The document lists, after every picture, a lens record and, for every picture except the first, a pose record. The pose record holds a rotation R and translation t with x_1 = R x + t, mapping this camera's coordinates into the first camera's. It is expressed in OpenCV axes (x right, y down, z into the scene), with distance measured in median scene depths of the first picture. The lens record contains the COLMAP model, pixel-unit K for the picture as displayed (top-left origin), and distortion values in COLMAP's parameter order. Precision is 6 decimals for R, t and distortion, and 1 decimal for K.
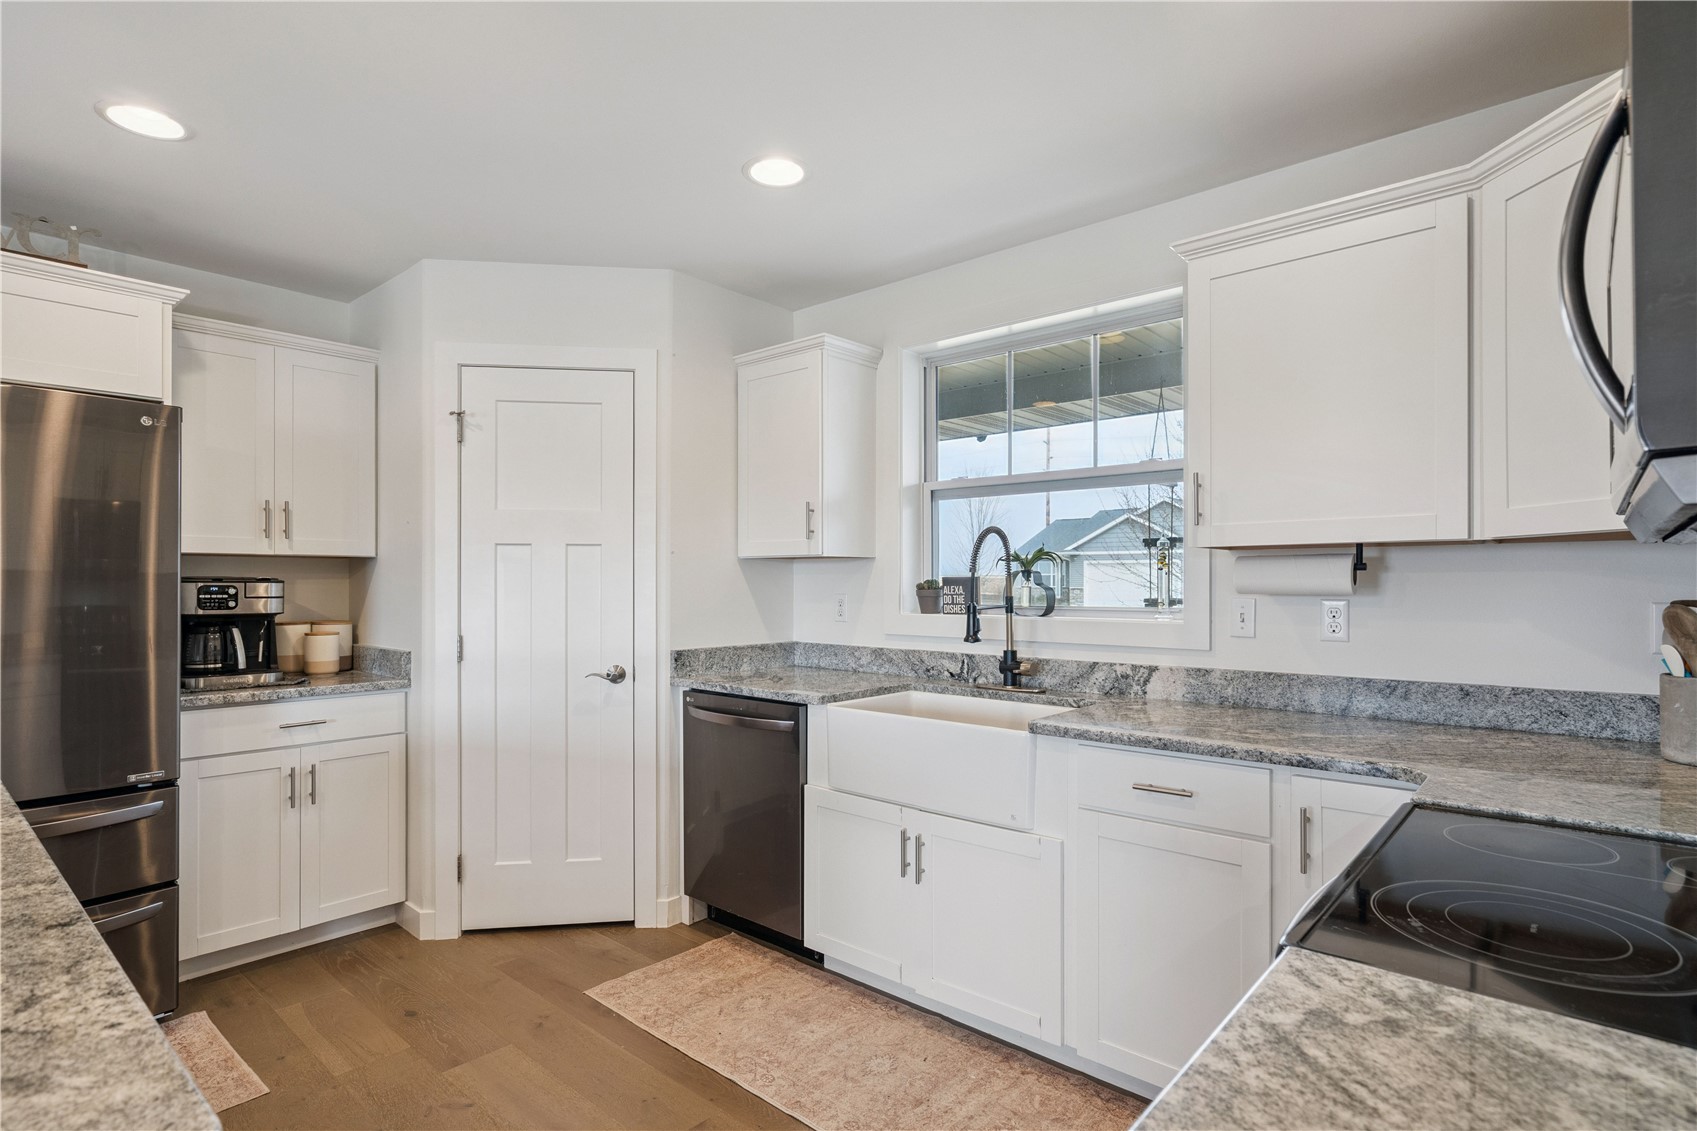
lens RADIAL K [[875.8, 0, 848.1], [0, 875.8, 568.4], [0, 0, 1]] dist [-0.007345, -0.000448]
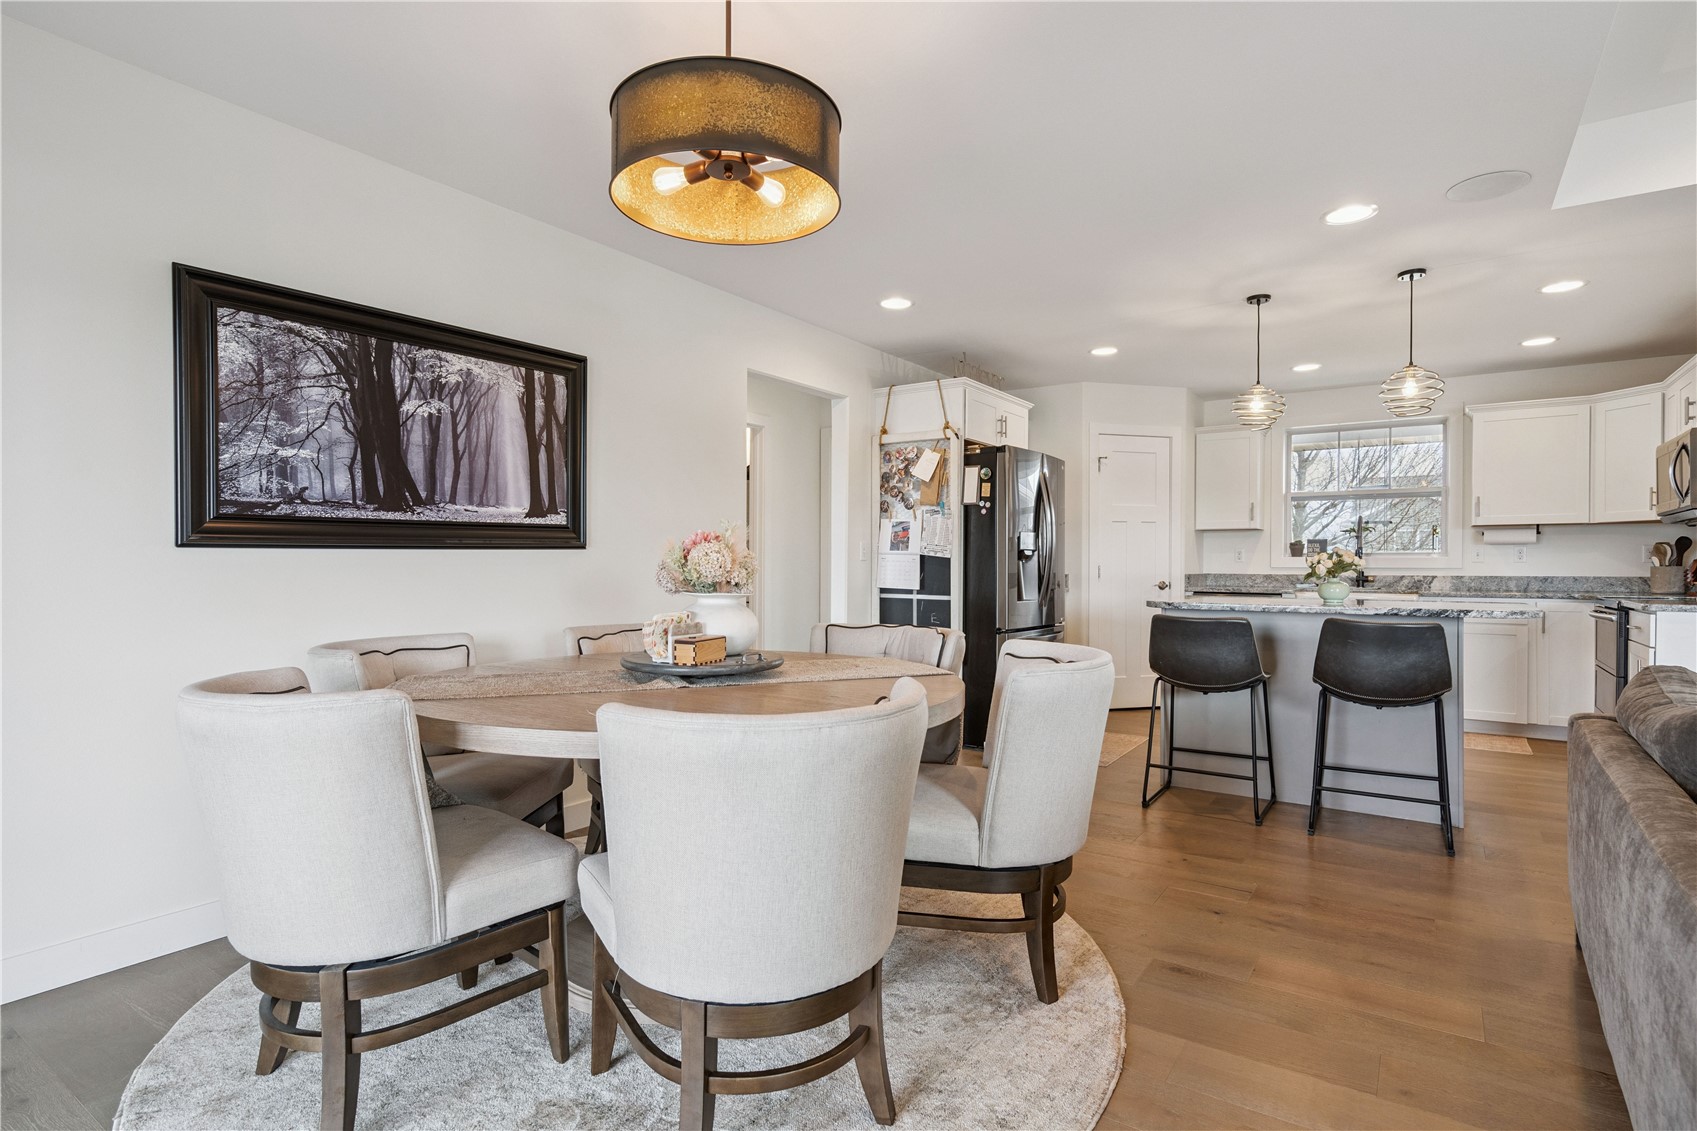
lens RADIAL K [[875.8, 0, 837.9], [0, 875.8, 571.5], [0, 0, 1]] dist [-0.007345, -0.000448]
pose [[0.994073, 0.002932, 0.108677, -1.507467], [-0.005431, 0.999727, 0.022707, 0.055524], [-0.108581, -0.023163, 0.993818, -1.162707]]
